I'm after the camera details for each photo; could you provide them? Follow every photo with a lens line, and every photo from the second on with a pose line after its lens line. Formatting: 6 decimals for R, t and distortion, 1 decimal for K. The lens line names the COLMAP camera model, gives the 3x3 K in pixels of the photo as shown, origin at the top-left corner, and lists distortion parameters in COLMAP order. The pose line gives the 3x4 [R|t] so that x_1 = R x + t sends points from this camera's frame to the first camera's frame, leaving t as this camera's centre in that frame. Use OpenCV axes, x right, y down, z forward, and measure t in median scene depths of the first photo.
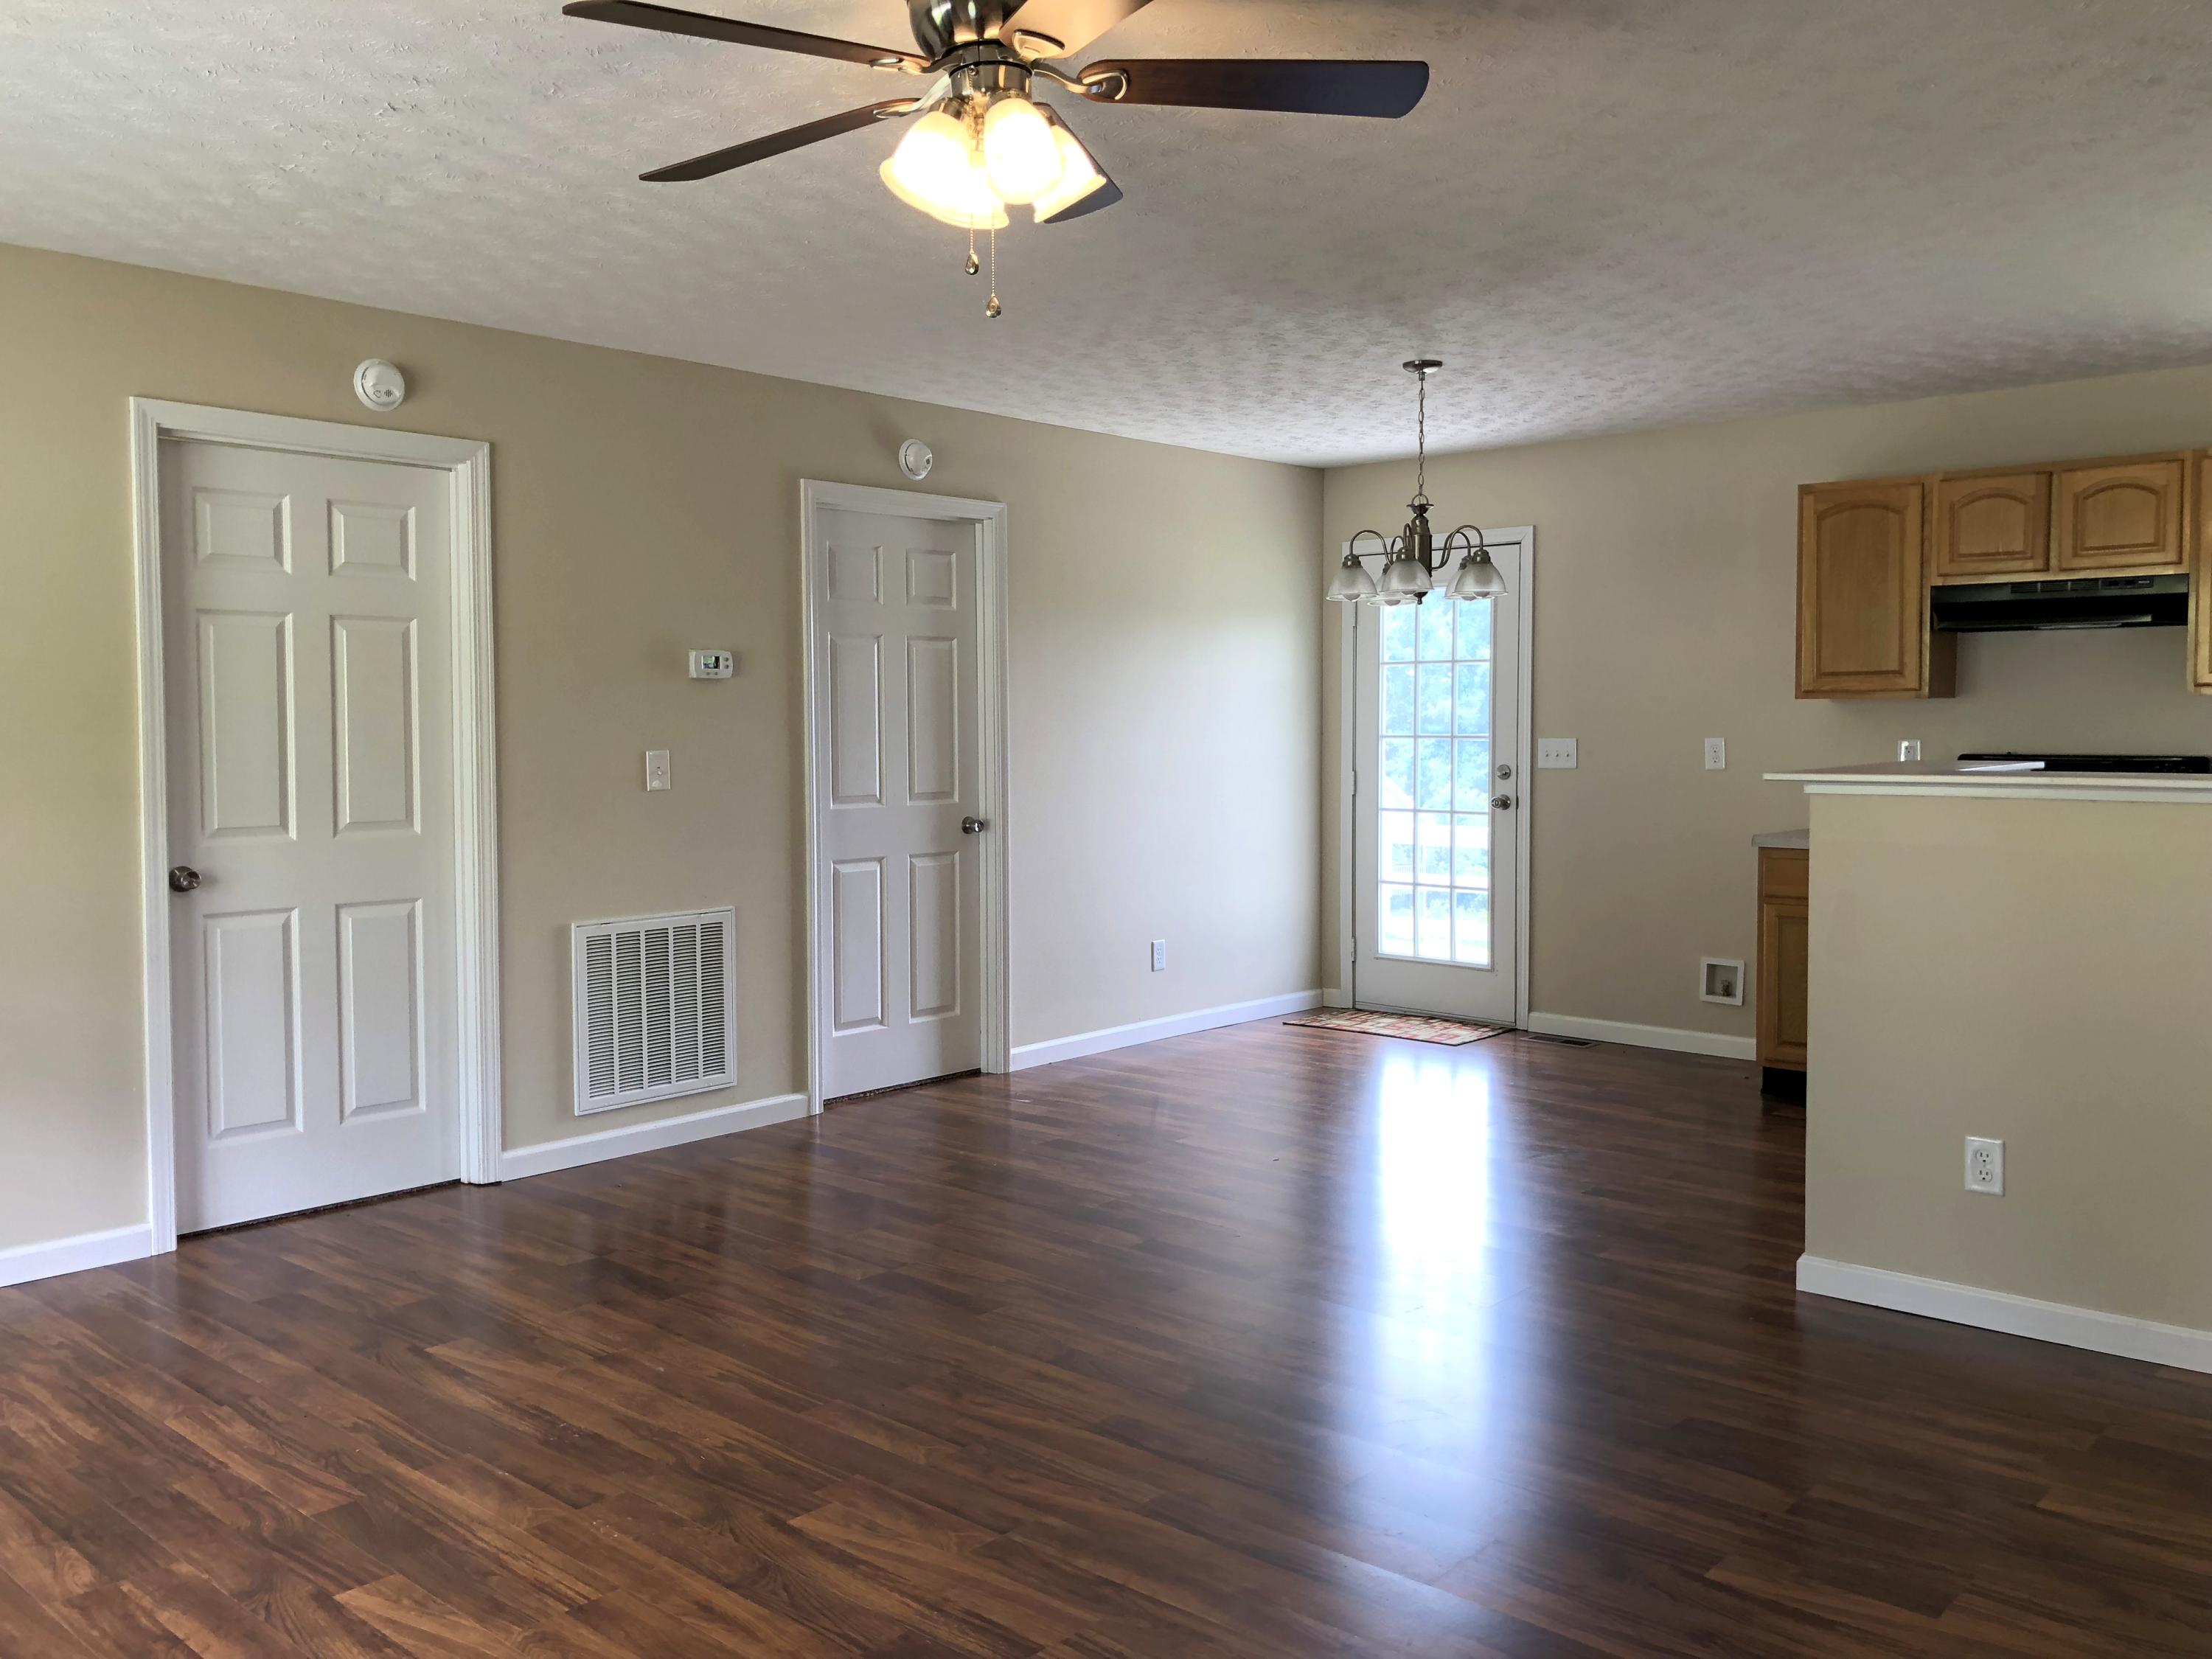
lens RADIAL K [[1803.2, 0, 1106.0], [0, 1803.2, 829.5], [0, 0, 1]] dist [0.009003, 0.001569]
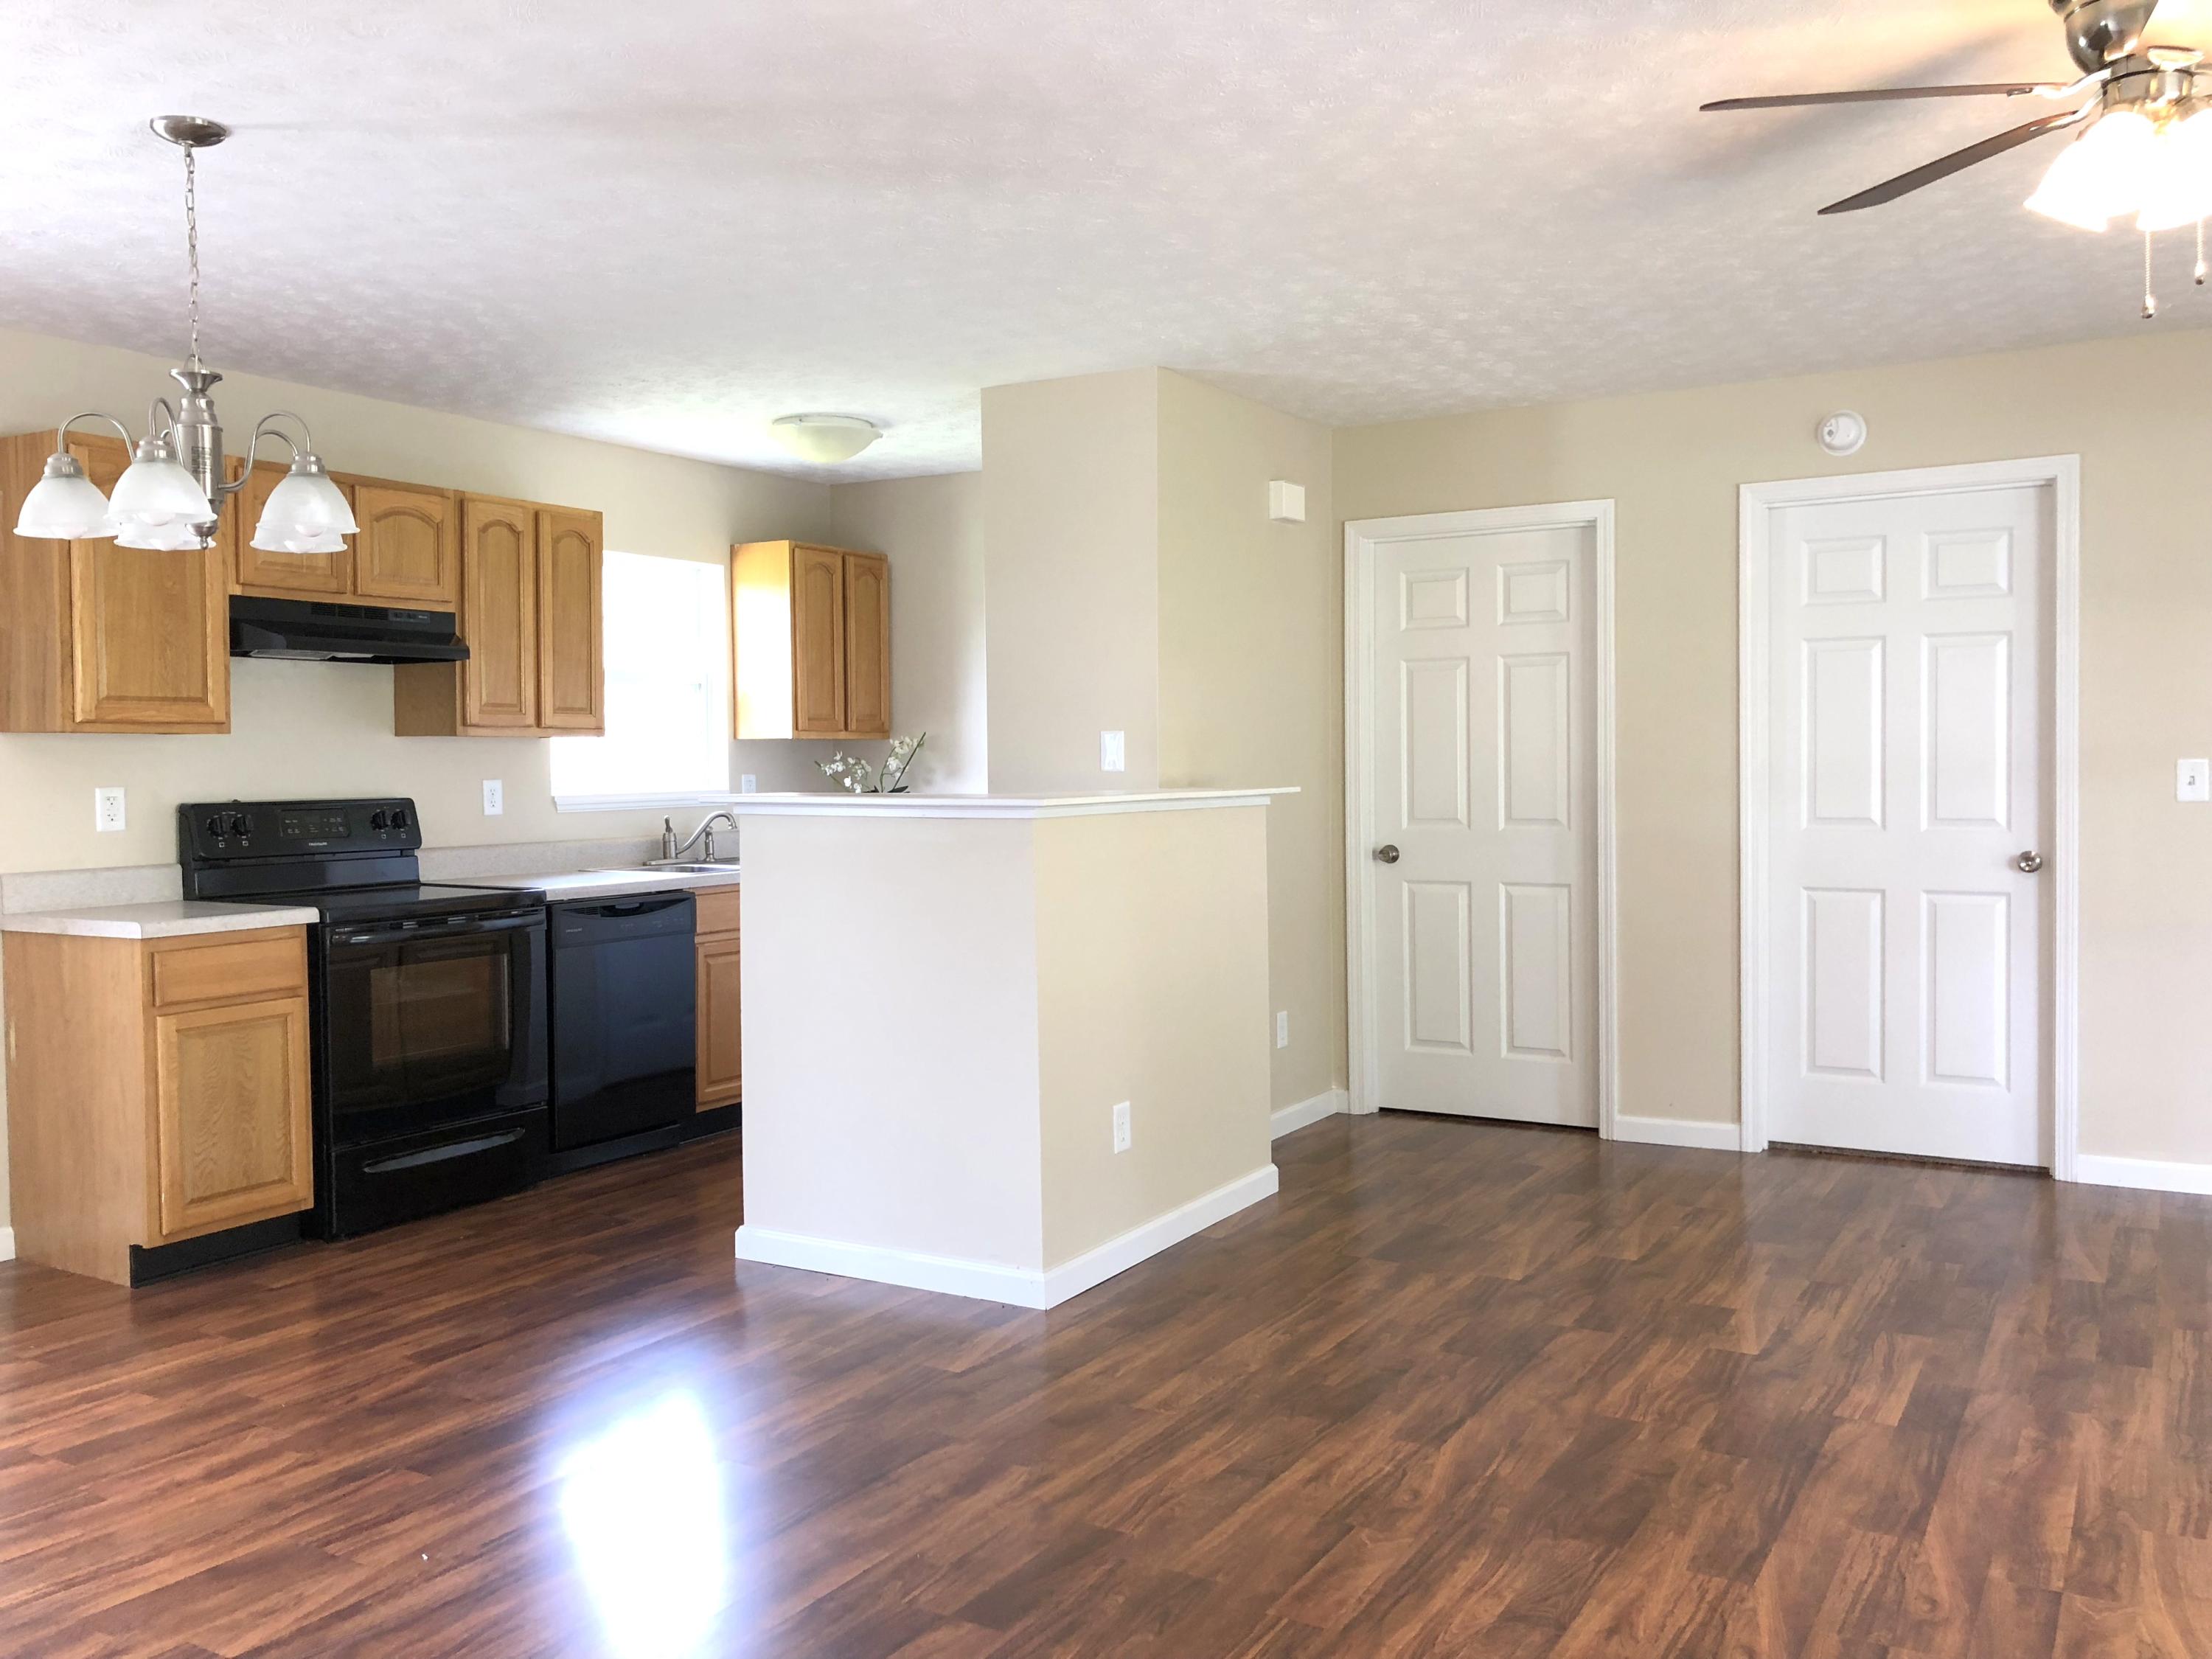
lens RADIAL K [[1803.2, 0, 1106.0], [0, 1803.2, 829.5], [0, 0, 1]] dist [0.009003, 0.001569]
pose [[-0.194989, -0.028344, 0.980396, -0.819647], [0.070990, 0.996553, 0.042930, -0.073497], [-0.978233, 0.077969, -0.192305, 1.543040]]
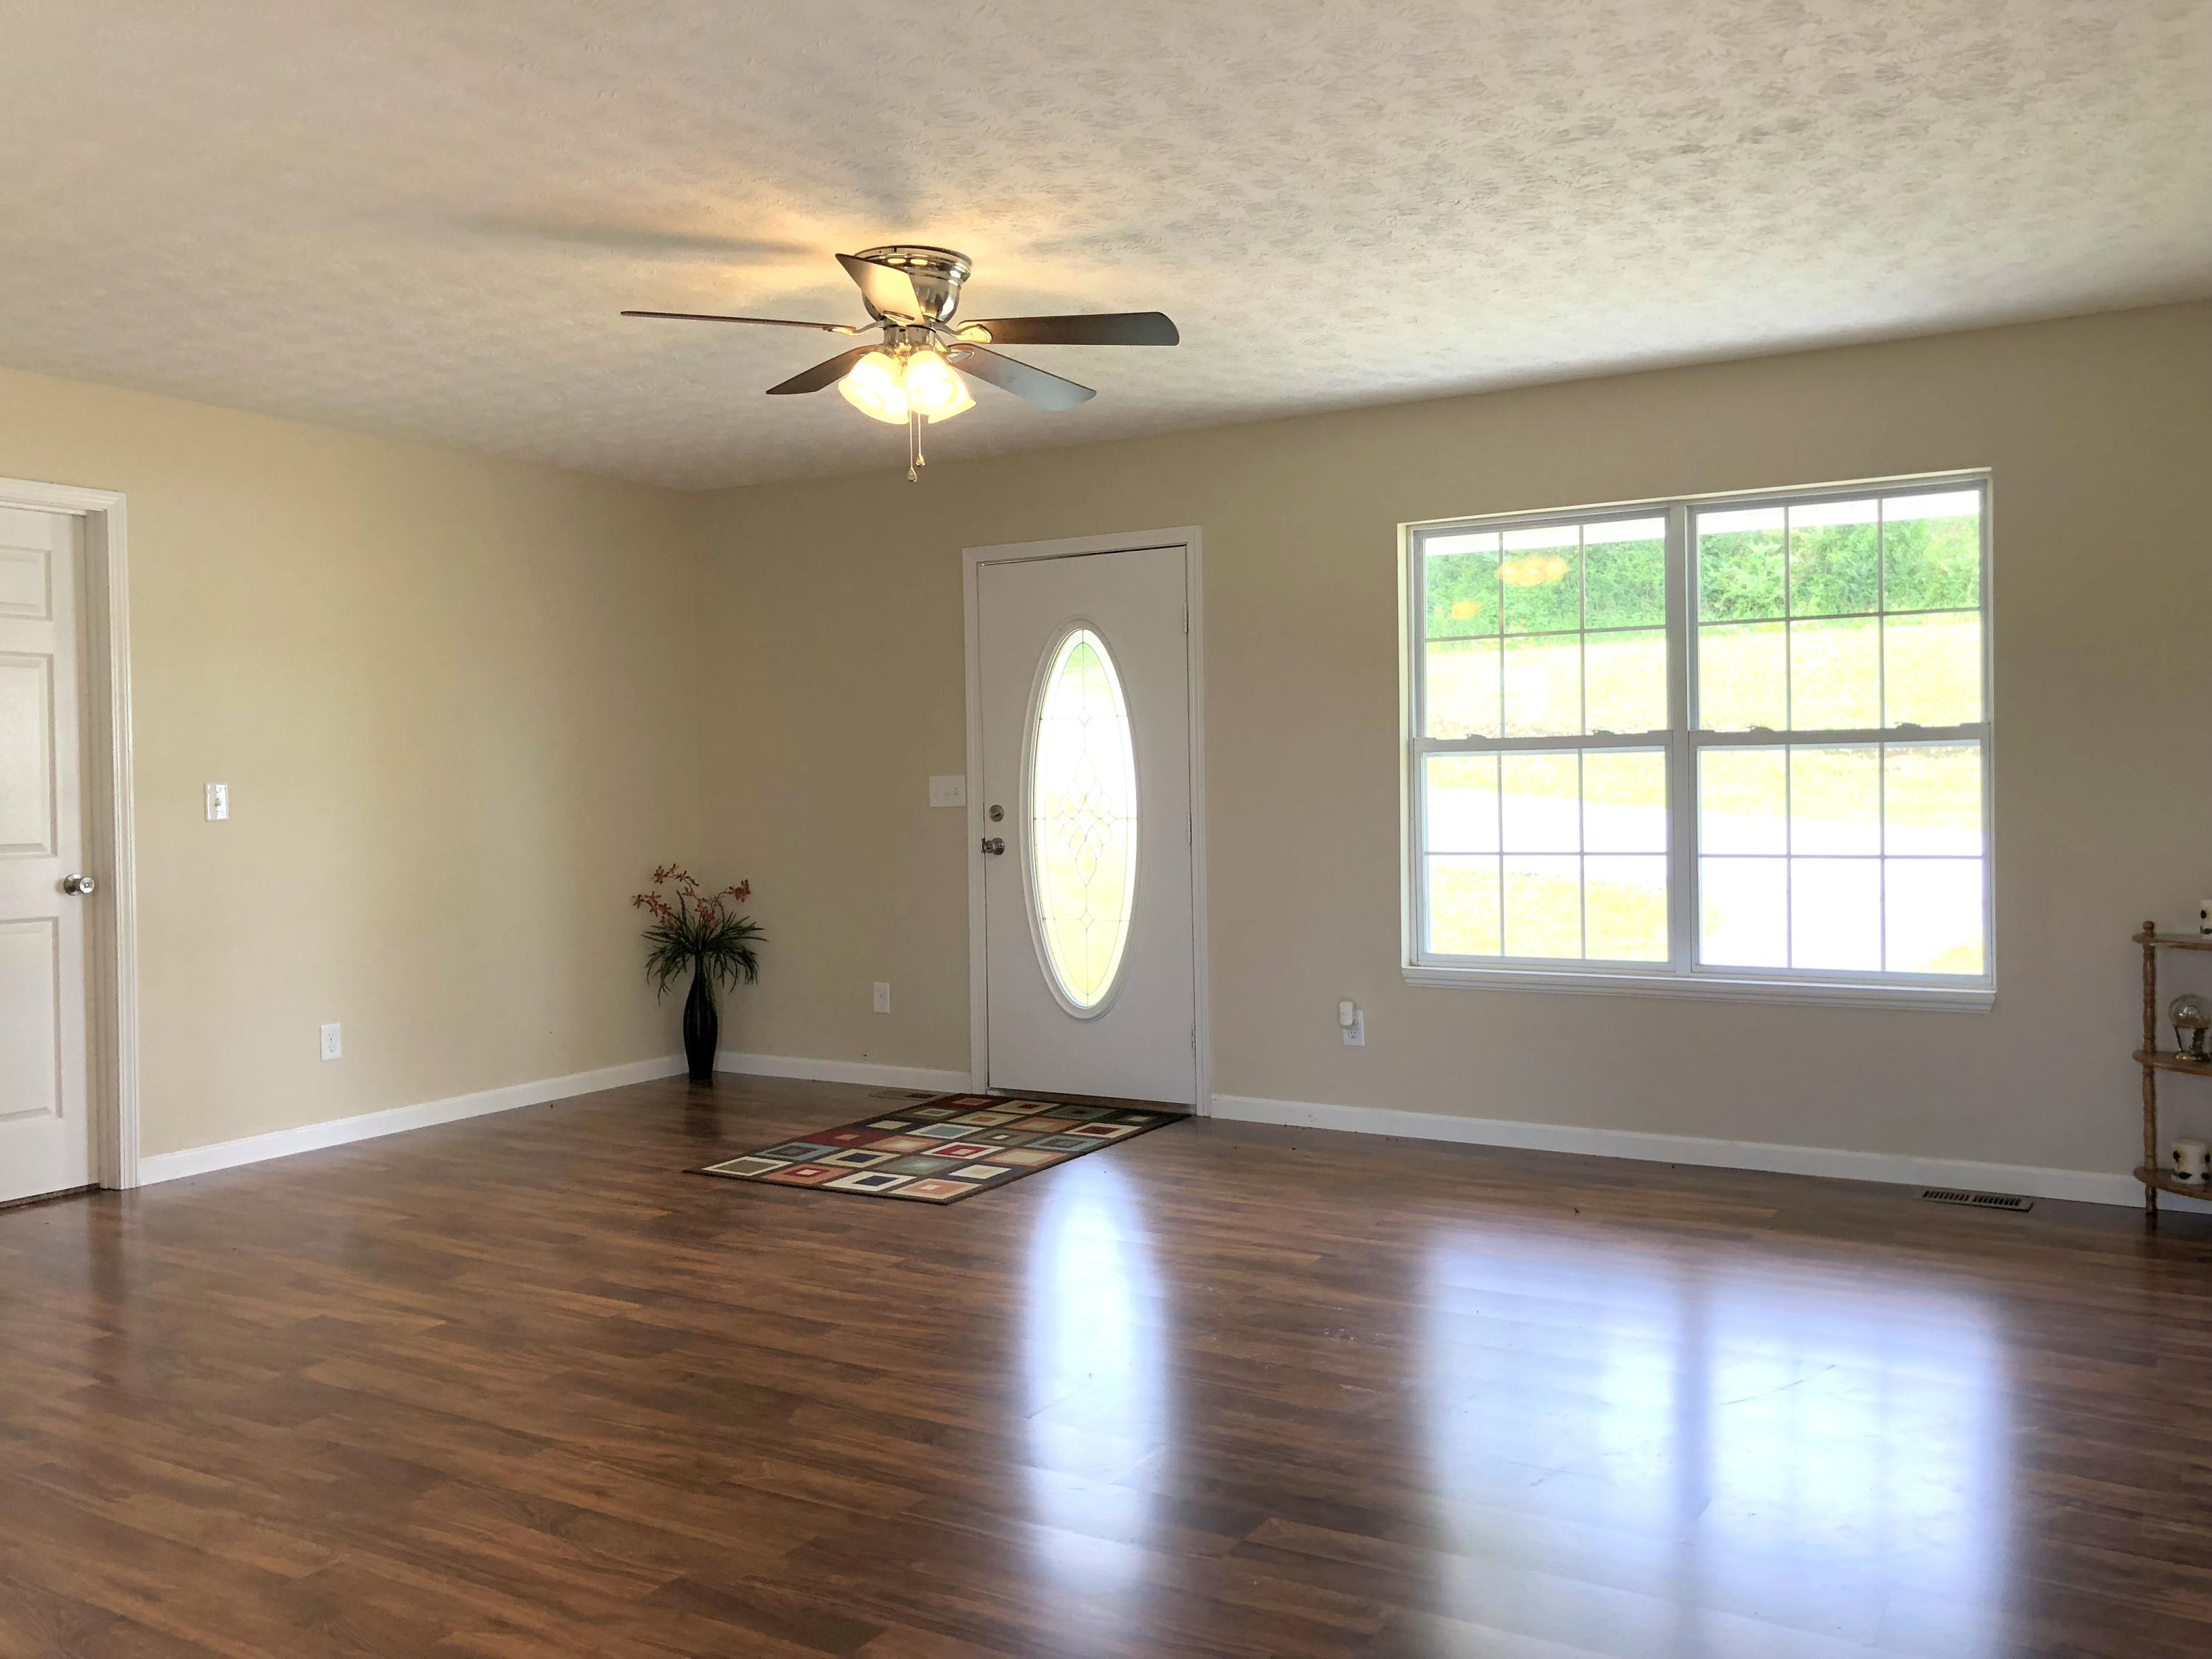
lens RADIAL K [[1803.2, 0, 1106.0], [0, 1803.2, 829.5], [0, 0, 1]] dist [0.009003, 0.001569]
pose [[-0.980186, 0.022169, -0.196836, 0.076590], [0.006413, 0.996748, 0.080328, -0.093142], [0.197977, 0.077474, -0.977140, 2.257976]]
